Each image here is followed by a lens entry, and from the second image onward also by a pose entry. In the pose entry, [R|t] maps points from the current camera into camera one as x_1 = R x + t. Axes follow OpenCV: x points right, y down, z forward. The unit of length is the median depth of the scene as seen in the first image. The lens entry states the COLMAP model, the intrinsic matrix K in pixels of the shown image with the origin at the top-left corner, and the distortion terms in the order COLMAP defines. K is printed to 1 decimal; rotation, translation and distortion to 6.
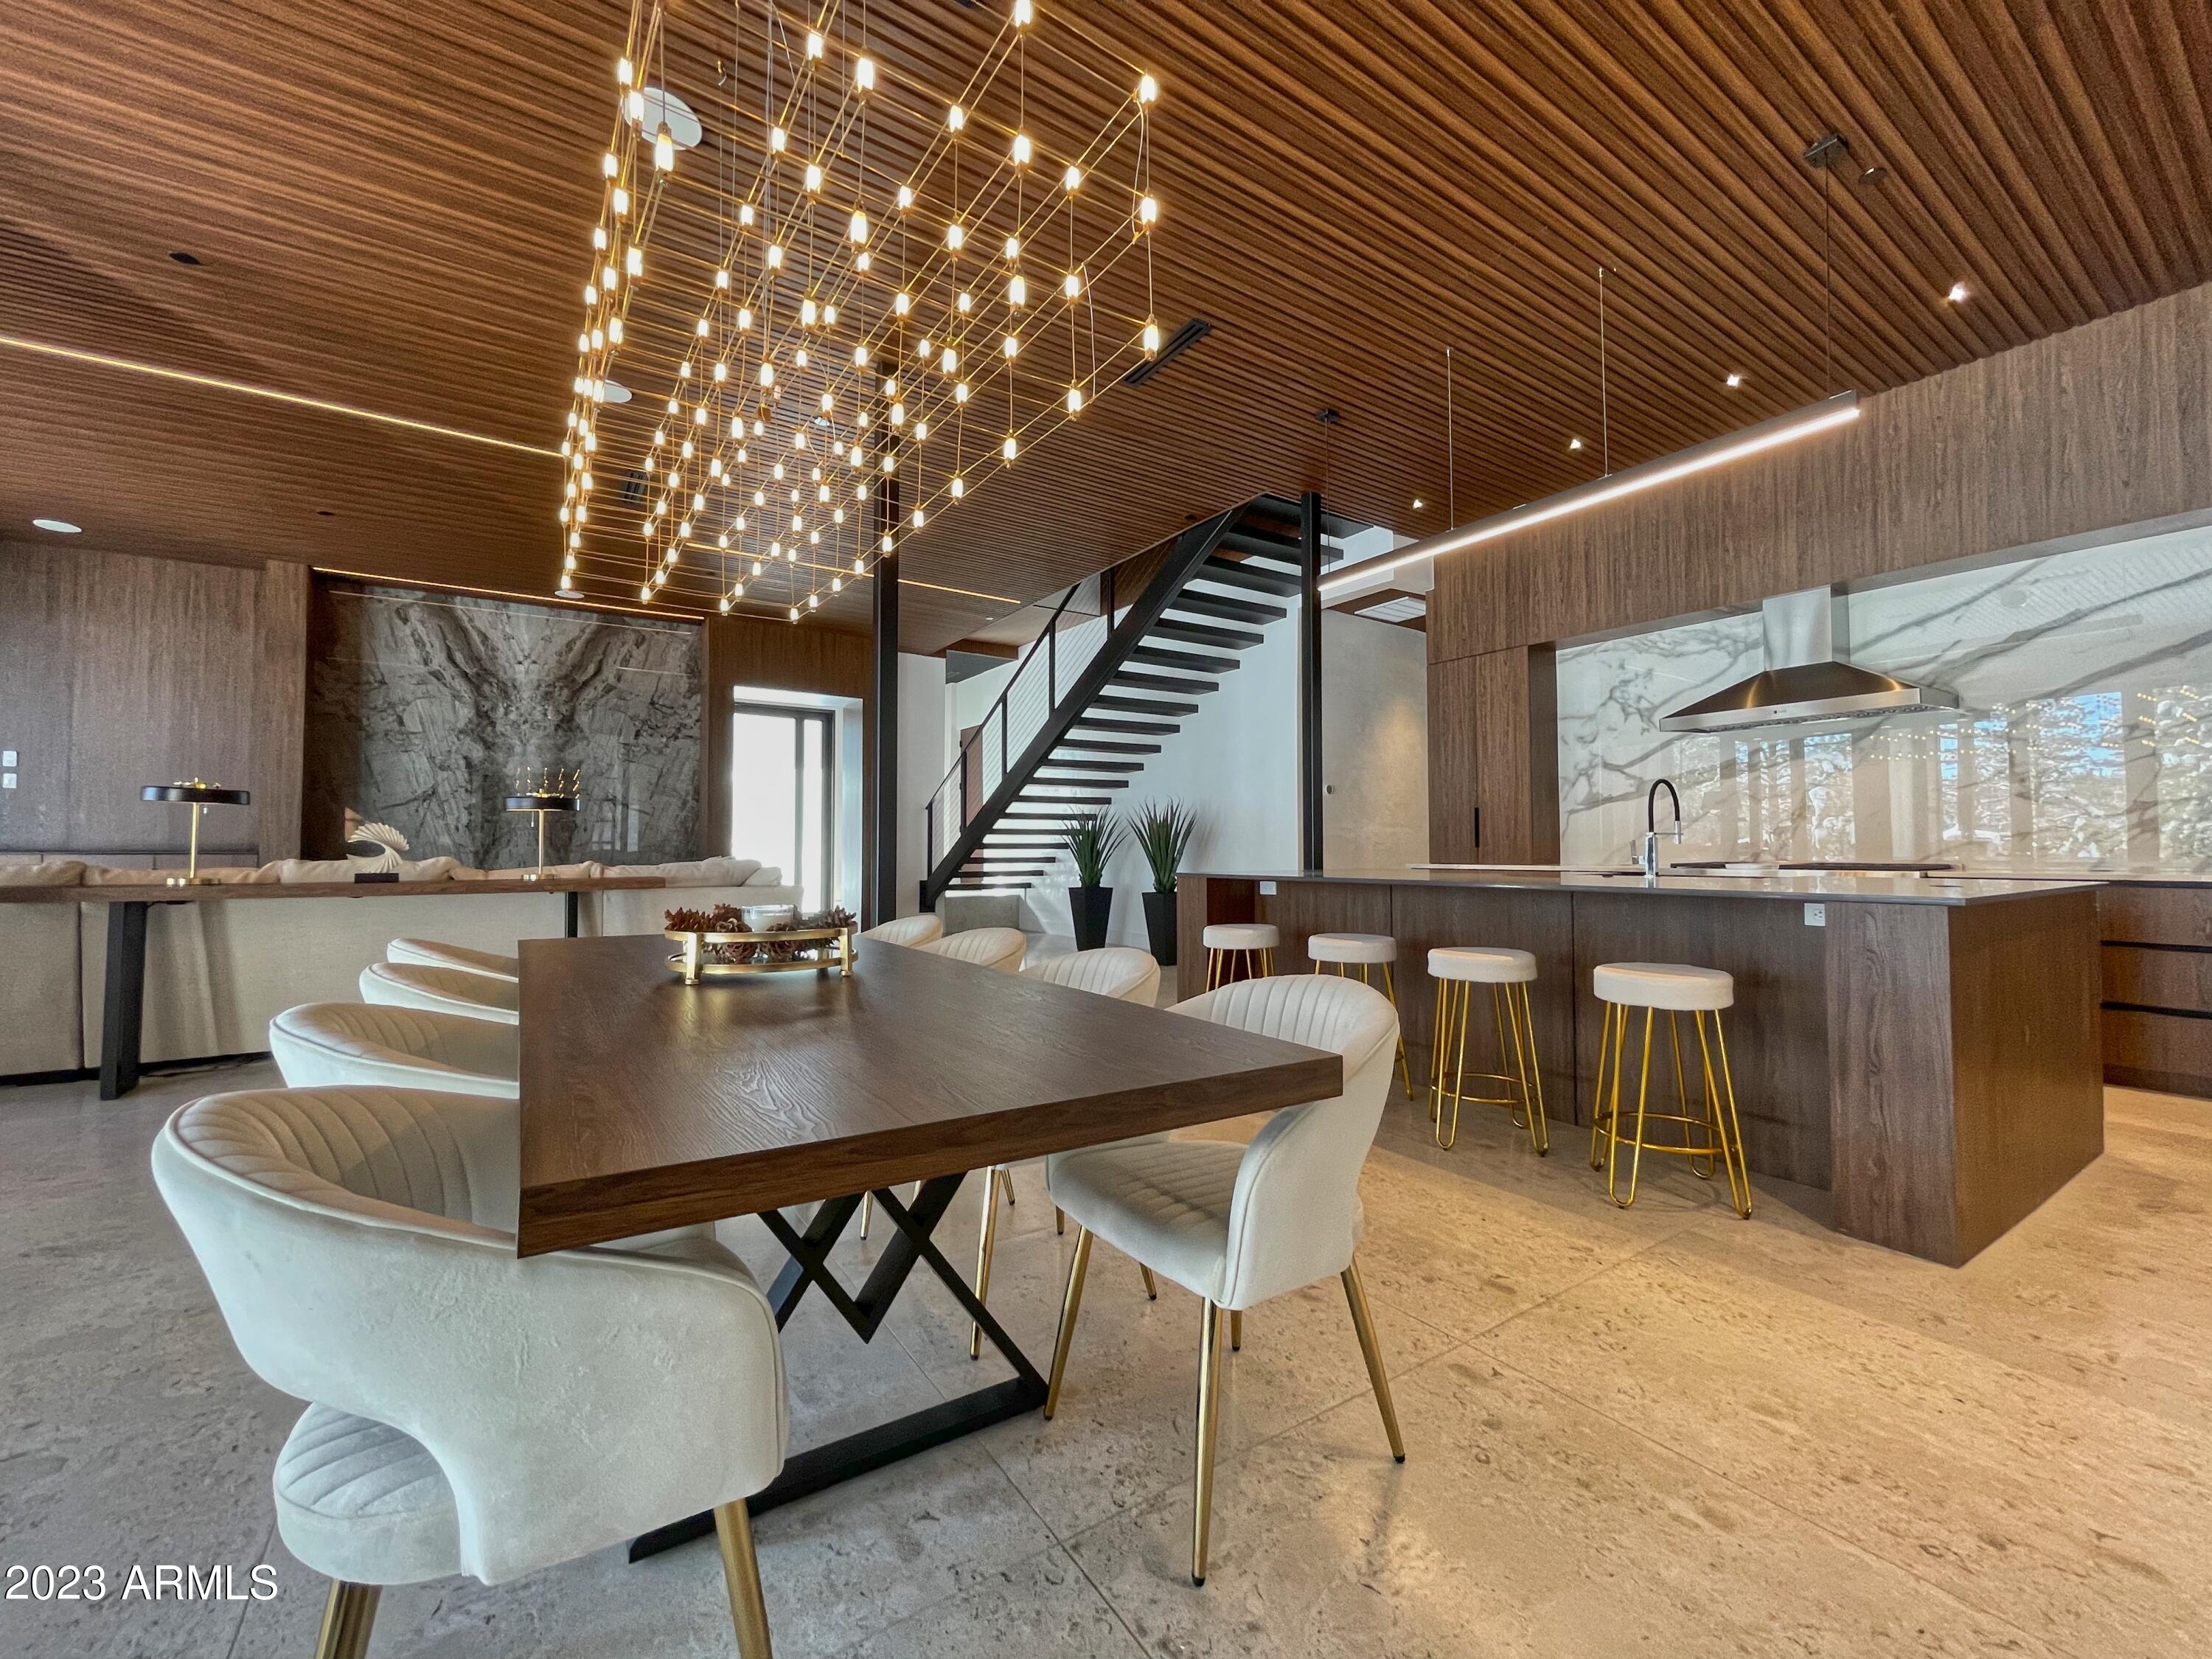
lens RADIAL K [[893.2, 0, 1108.3], [0, 893.2, 823.4], [0, 0, 1]] dist [-0.000781, 0.000616]
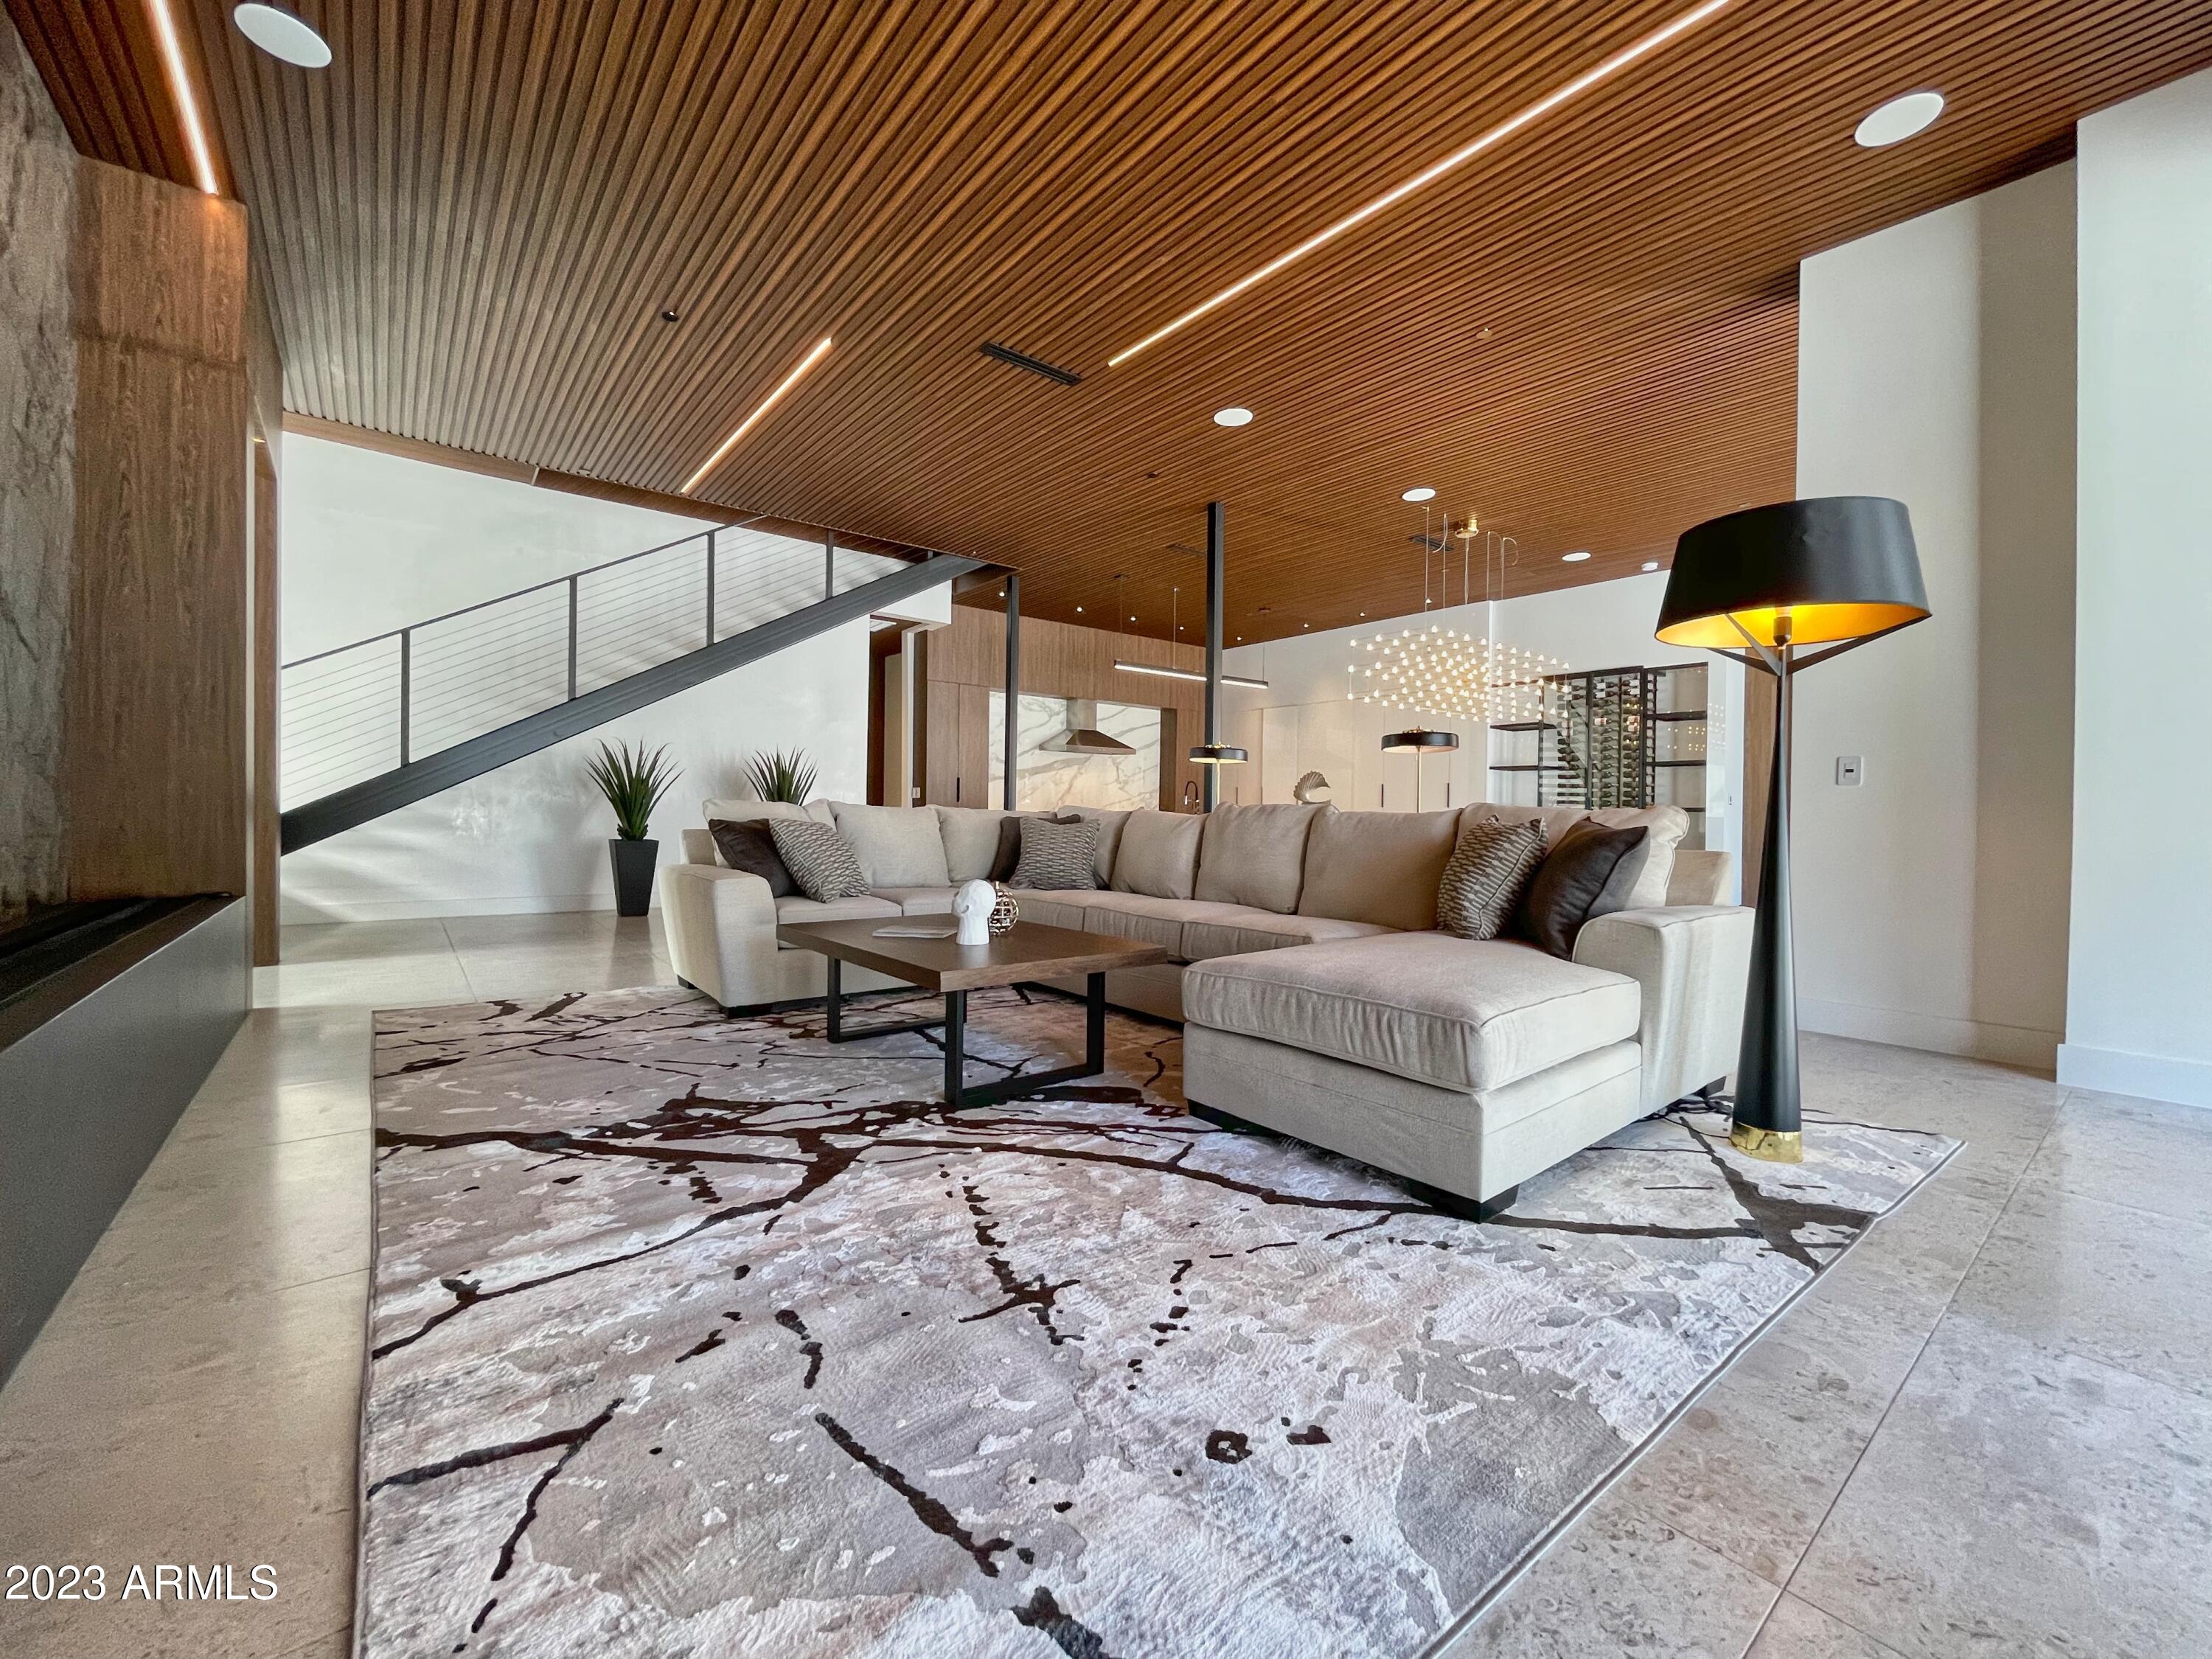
lens RADIAL K [[894.7, 0, 1107.6], [0, 894.7, 820.4], [0, 0, 1]] dist [-0.003424, 0.003474]
pose [[-0.094344, -0.006563, 0.995518, -1.448750], [-0.039681, 0.999208, 0.002827, 0.050693], [-0.994748, -0.039236, -0.094530, 1.047165]]
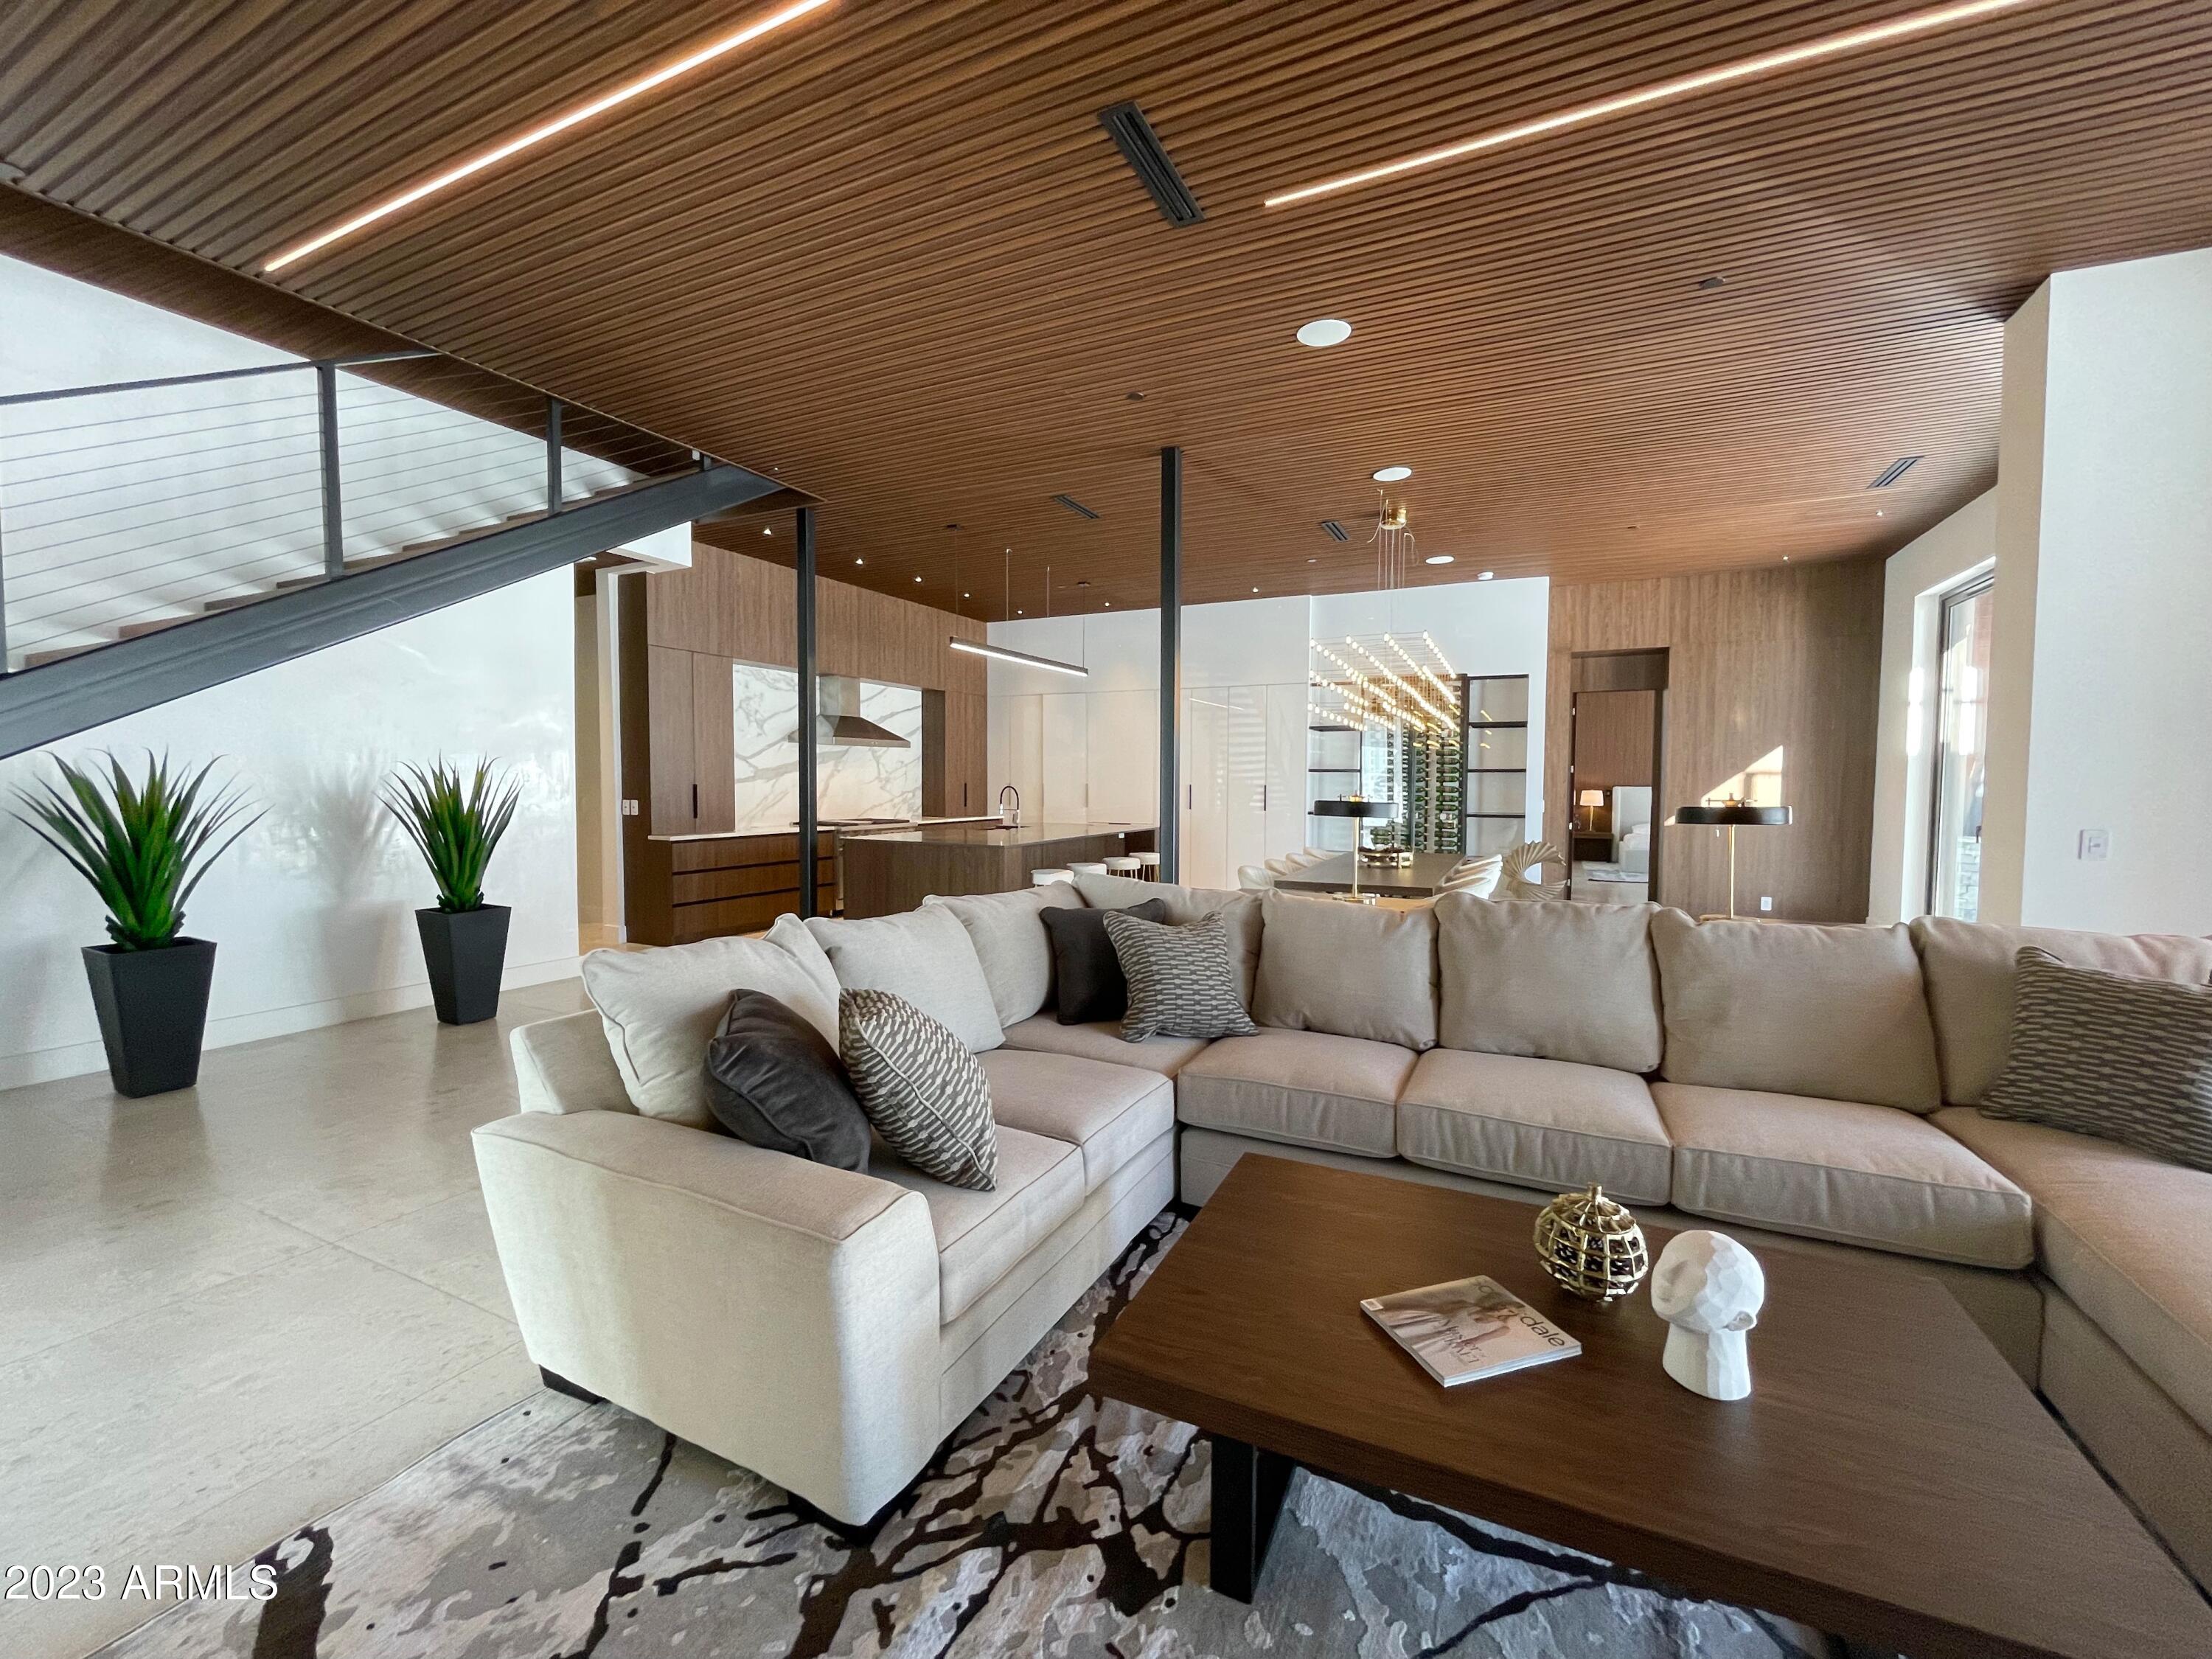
lens RADIAL K [[899.4, 0, 1098.9], [0, 899.4, 820.7], [0, 0, 1]] dist [-0.007778, 0.004695]
pose [[-0.496774, -0.040901, 0.866915, -1.021157], [-0.031881, 0.999075, 0.028867, -0.025255], [-0.867294, -0.013298, -0.497619, 1.337312]]
